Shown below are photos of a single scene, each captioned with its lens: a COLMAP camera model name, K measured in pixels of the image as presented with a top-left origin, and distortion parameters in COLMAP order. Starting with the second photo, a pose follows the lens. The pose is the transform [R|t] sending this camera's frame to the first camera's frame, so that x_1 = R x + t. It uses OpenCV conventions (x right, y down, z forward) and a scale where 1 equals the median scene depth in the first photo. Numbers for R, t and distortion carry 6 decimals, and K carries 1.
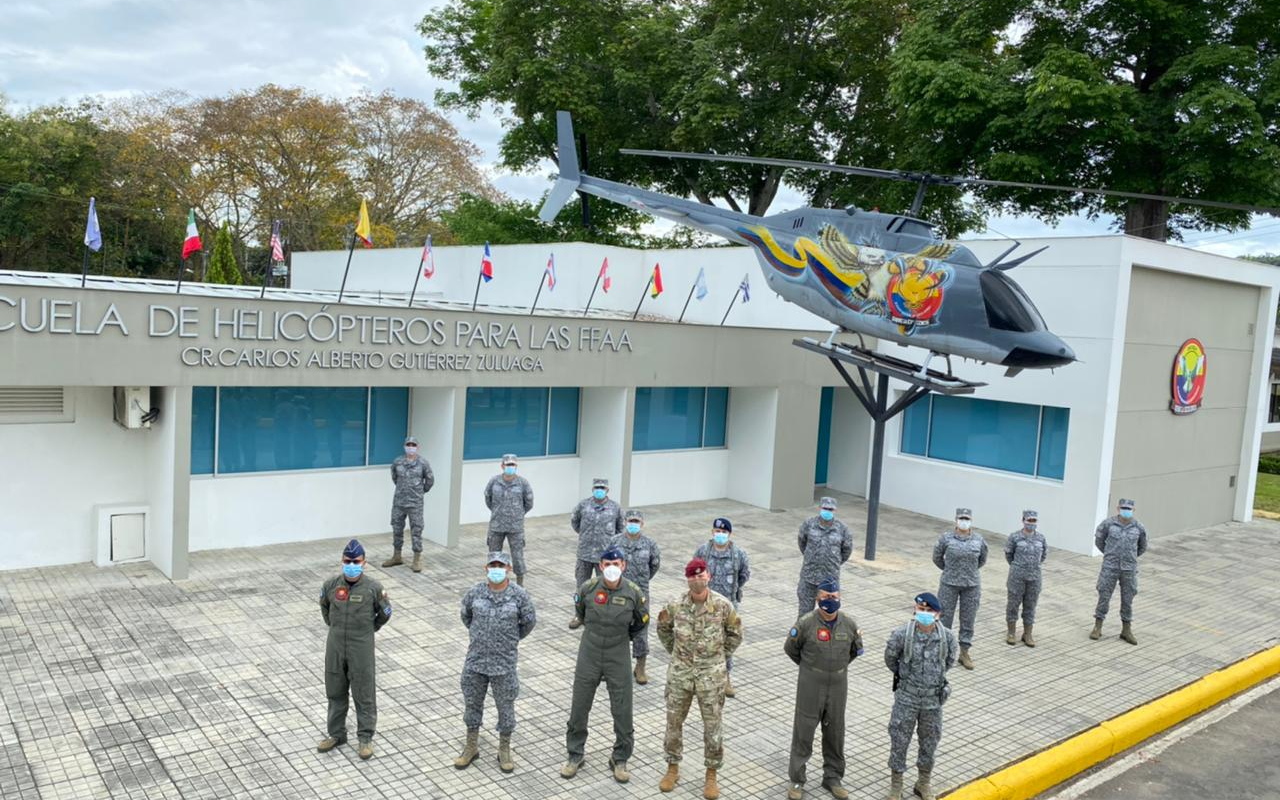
lens RADIAL K [[984.0, 0, 644.5], [0, 984.0, 400.9], [0, 0, 1]] dist [0.017331, -0.017349]
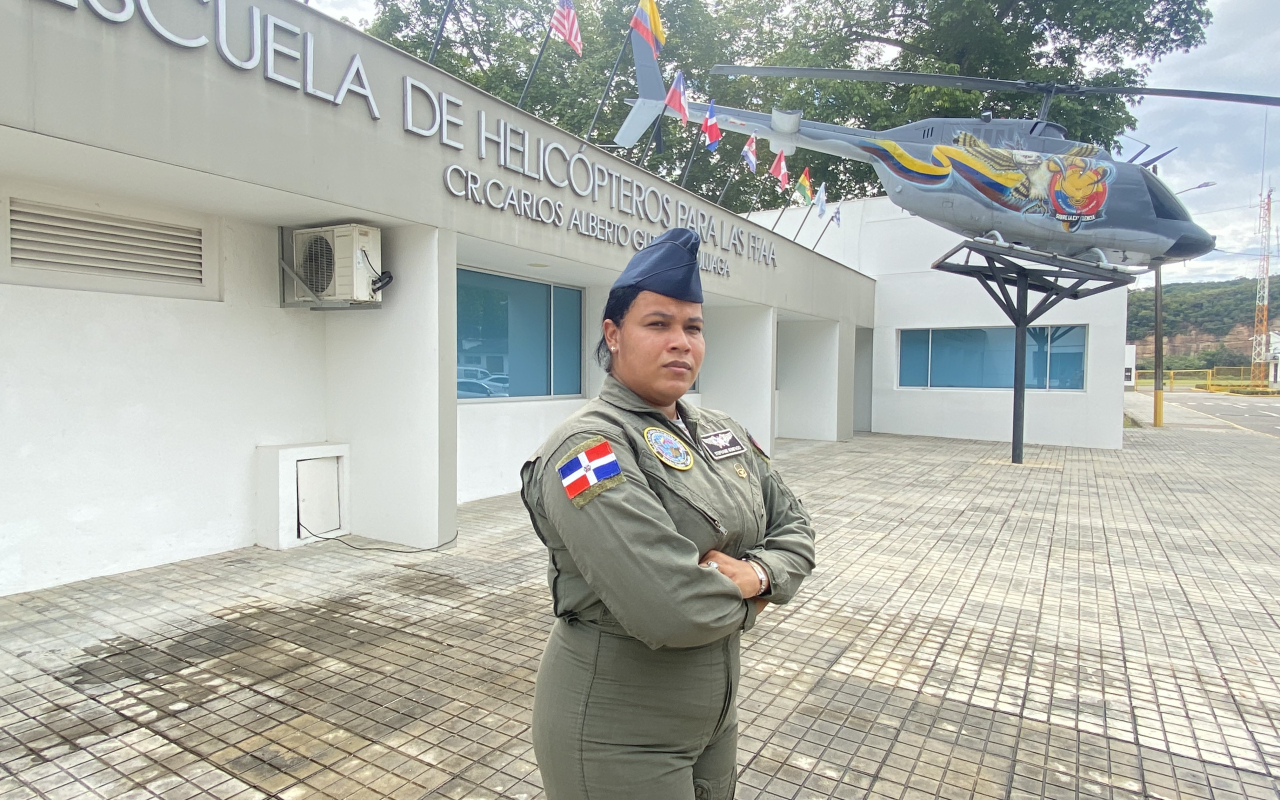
lens RADIAL K [[736.5, 0, 631.2], [0, 736.5, 403.5], [0, 0, 1]] dist [0.017913, -0.004952]
pose [[0.940809, -0.064860, 0.332673, -0.412799], [0.075919, 0.996907, -0.020336, 0.087933], [-0.330325, 0.044389, 0.942823, 0.428633]]
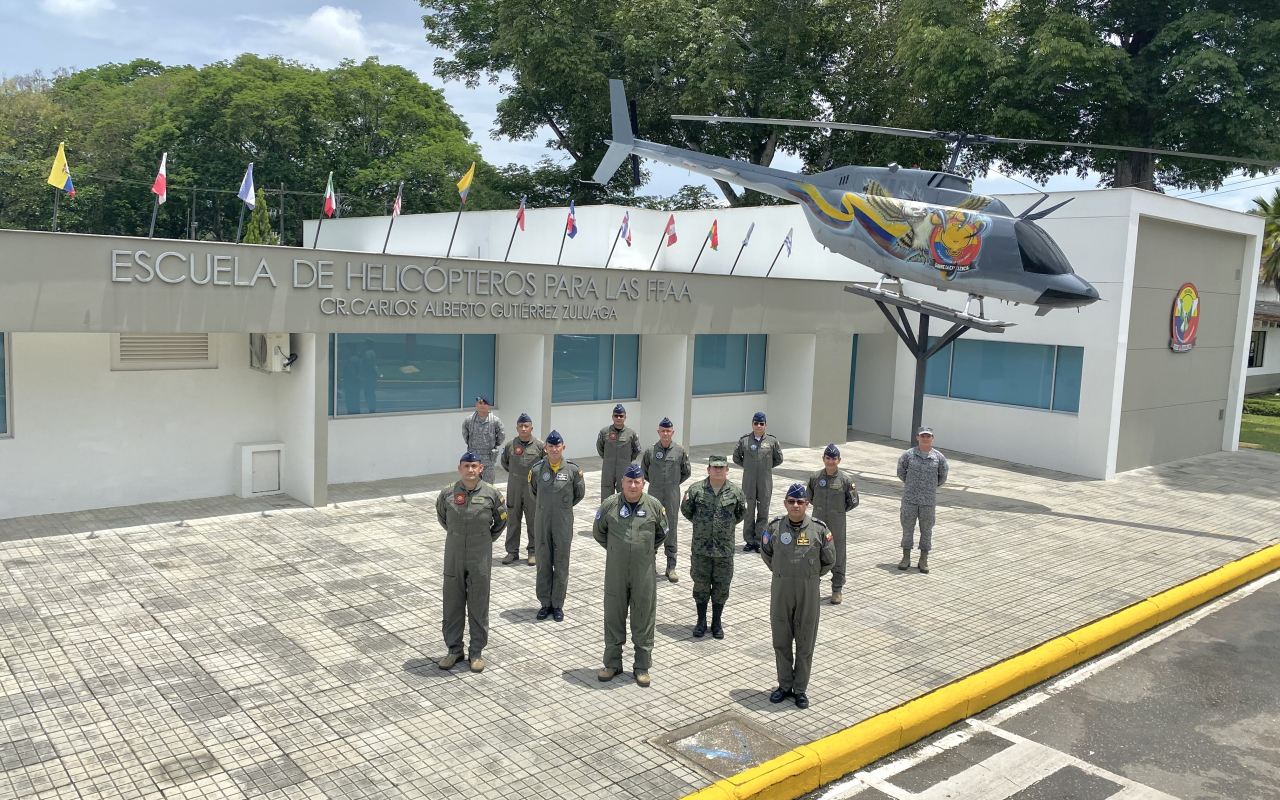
lens RADIAL K [[984.0, 0, 643.2], [0, 984.0, 402.2], [0, 0, 1]] dist [0.017331, -0.017349]
pose [[0.999221, -0.021518, 0.033077, -0.114184], [0.020424, 0.999245, 0.033062, 0.026521], [-0.033763, -0.032361, 0.998906, -0.099605]]
